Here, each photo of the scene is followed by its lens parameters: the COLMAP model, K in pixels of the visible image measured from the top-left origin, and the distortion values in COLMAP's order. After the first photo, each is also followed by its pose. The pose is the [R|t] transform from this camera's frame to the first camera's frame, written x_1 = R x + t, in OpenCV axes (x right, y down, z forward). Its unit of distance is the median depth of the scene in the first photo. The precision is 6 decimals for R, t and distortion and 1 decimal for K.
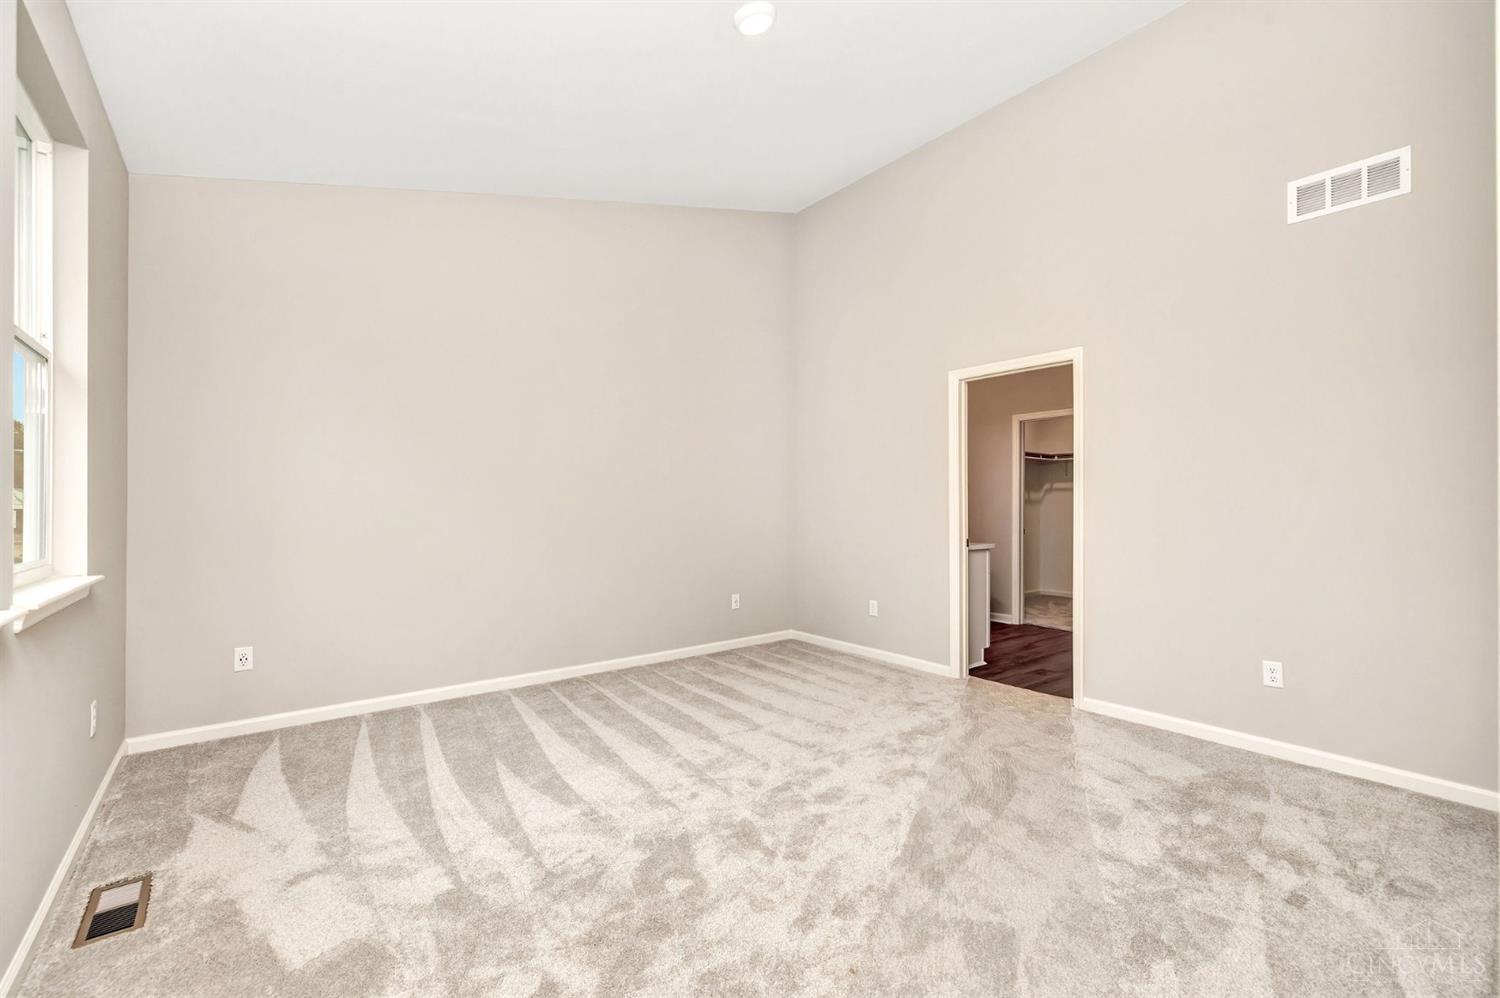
lens RADIAL K [[628.2, 0, 752.9], [0, 628.2, 502.5], [0, 0, 1]] dist [0.000163, -0.000424]
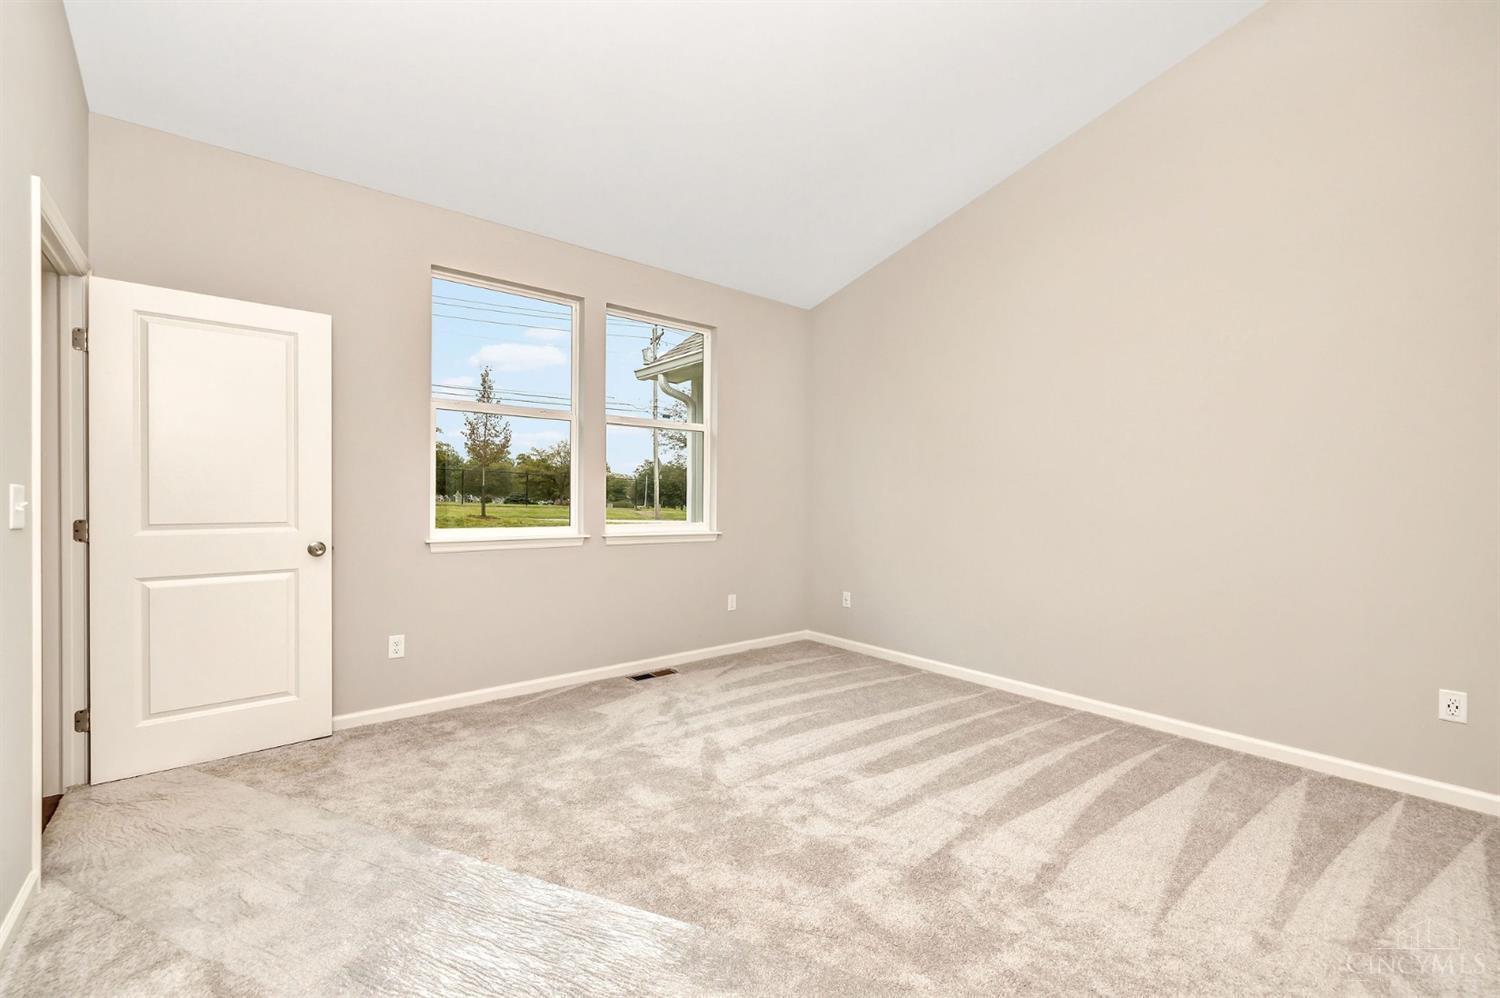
lens RADIAL K [[628.2, 0, 752.9], [0, 628.2, 502.5], [0, 0, 1]] dist [0.000163, -0.000424]
pose [[0.019471, 0.016343, -0.999677, 0.706288], [0.002310, 0.999863, 0.016391, -0.015664], [0.999808, -0.002628, 0.019430, 0.721784]]
